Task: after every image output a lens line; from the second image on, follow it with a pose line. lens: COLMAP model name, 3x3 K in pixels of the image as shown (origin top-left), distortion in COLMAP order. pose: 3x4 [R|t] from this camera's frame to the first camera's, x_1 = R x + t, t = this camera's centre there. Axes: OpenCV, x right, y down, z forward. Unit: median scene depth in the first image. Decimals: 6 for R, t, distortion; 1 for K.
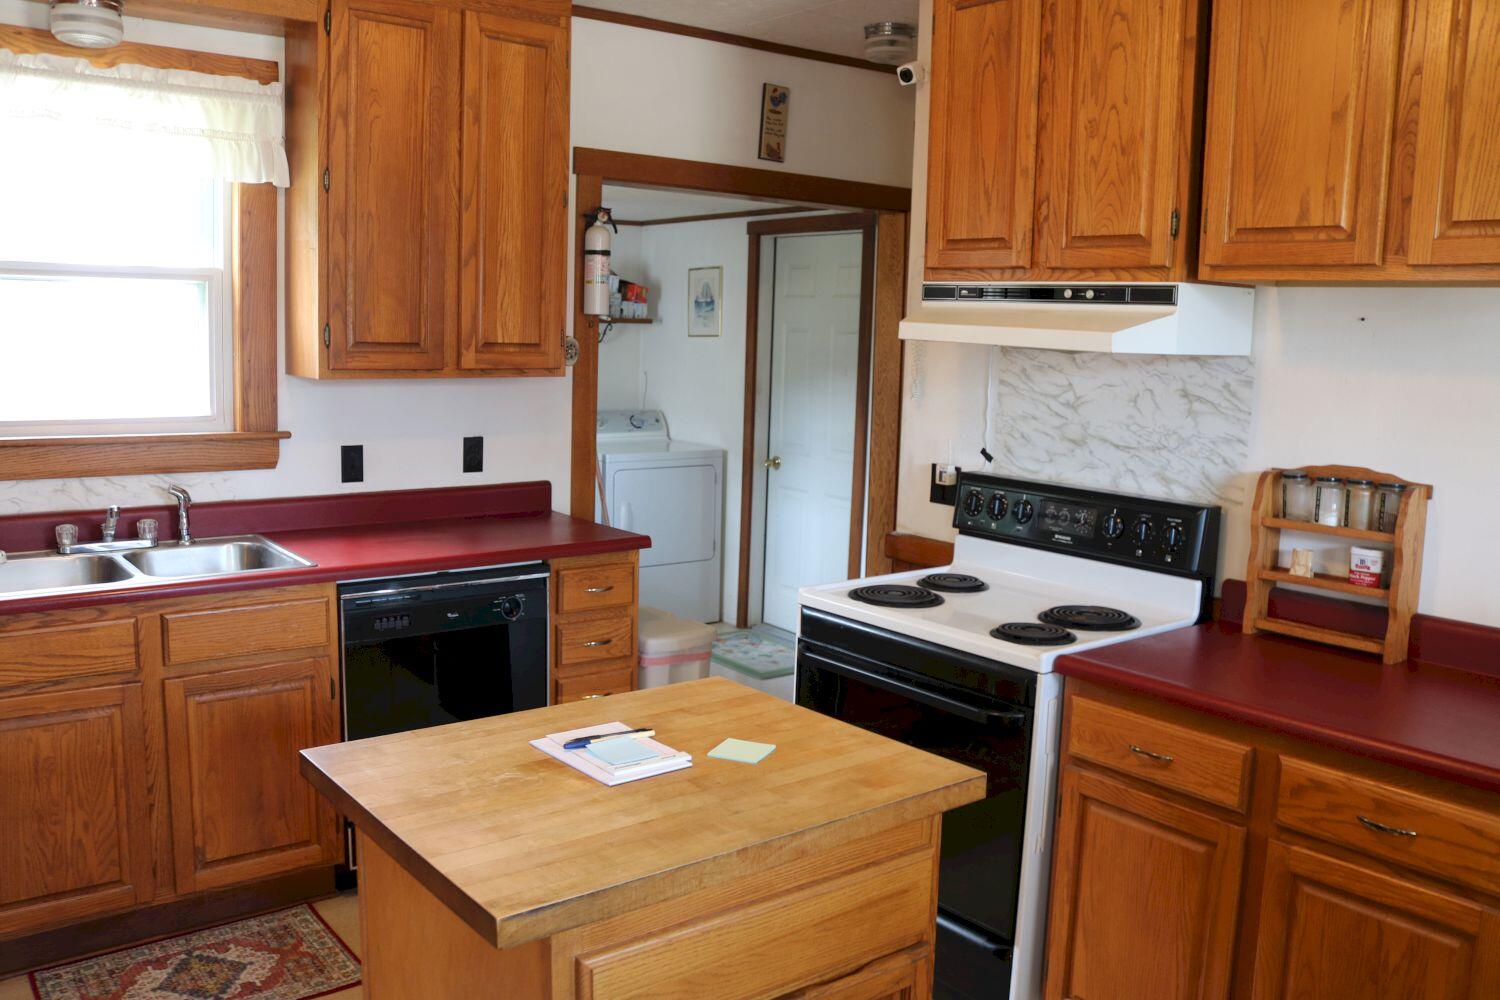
lens RADIAL K [[1231.4, 0, 750.0], [0, 1231.4, 500.0], [0, 0, 1]] dist [-0.163893, 0.122017]
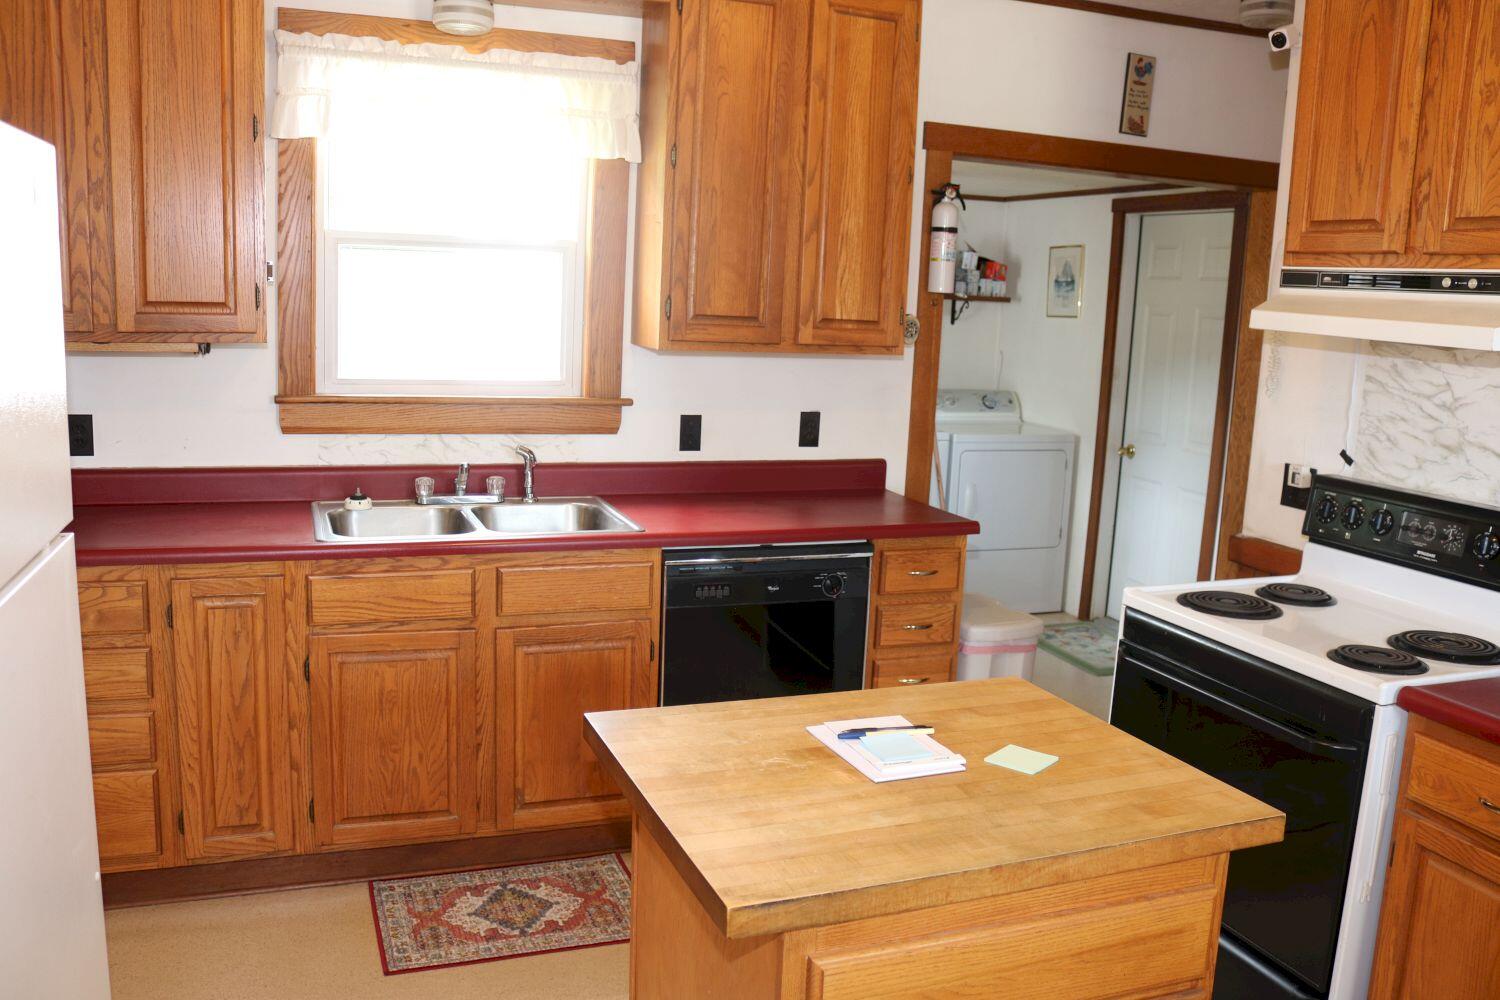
lens RADIAL K [[1231.4, 0, 750.0], [0, 1231.4, 500.0], [0, 0, 1]] dist [-0.163893, 0.122017]
pose [[0.955217, 0.060596, -0.289636, 0.029740], [-0.054702, 0.998098, 0.028410, -0.006552], [0.290806, -0.011294, 0.956715, 0.021072]]
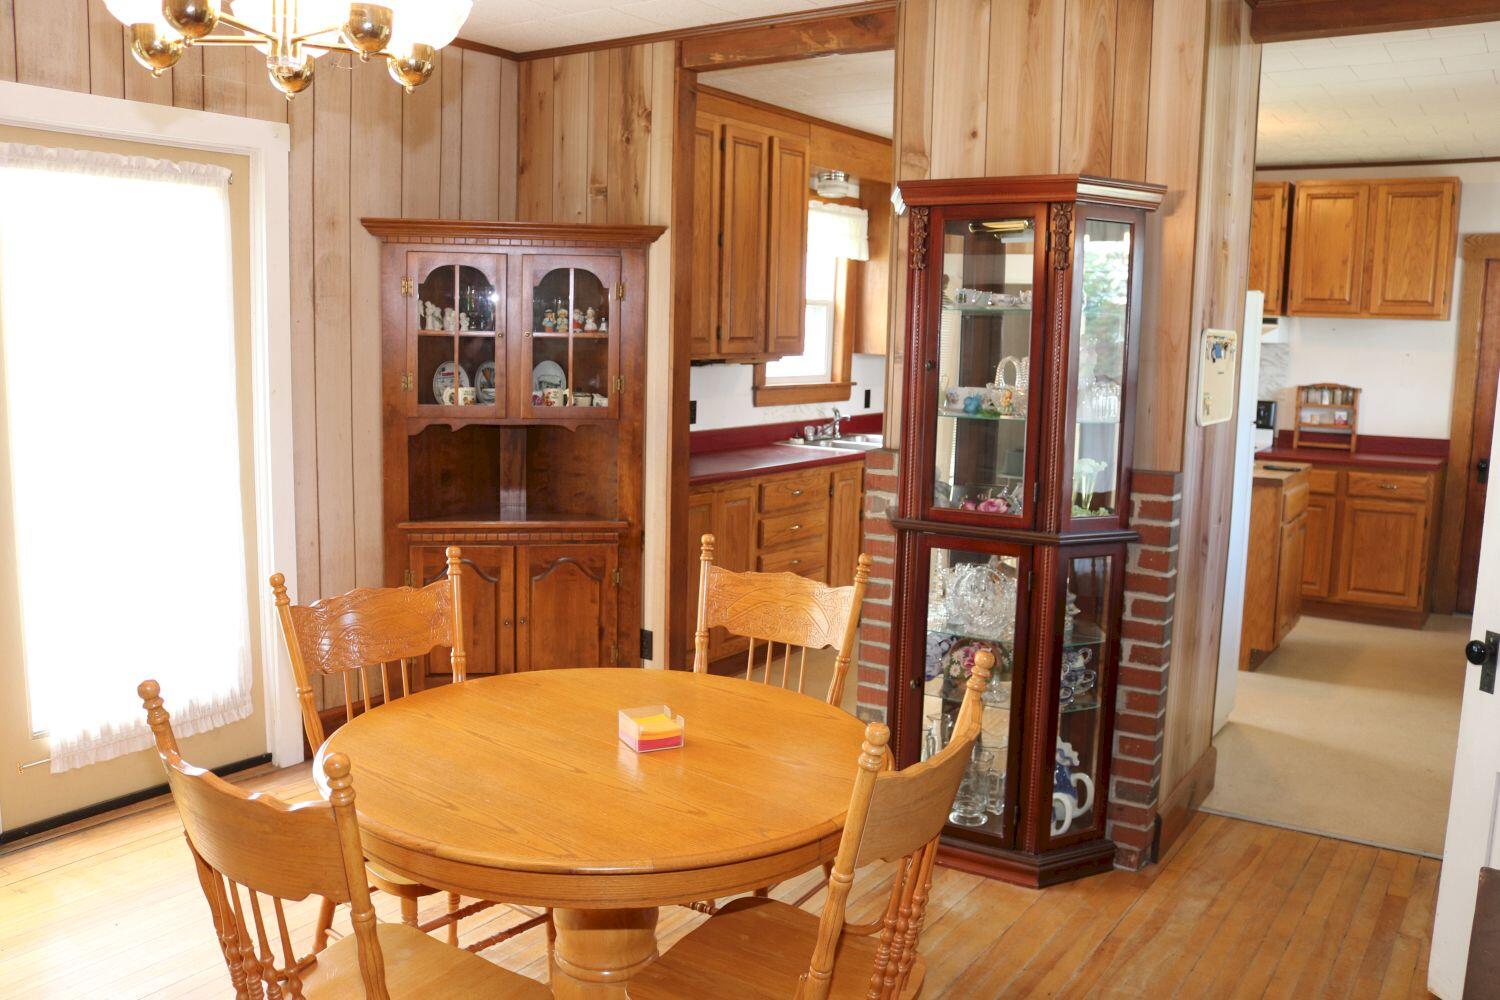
lens RADIAL K [[1231.4, 0, 750.0], [0, 1231.4, 500.0], [0, 0, 1]] dist [-0.163893, 0.122017]
pose [[0.953171, -0.051323, 0.298046, -1.332267], [0.047690, 0.998673, 0.019454, 0.102933], [-0.298648, -0.004329, 0.954353, -1.011405]]
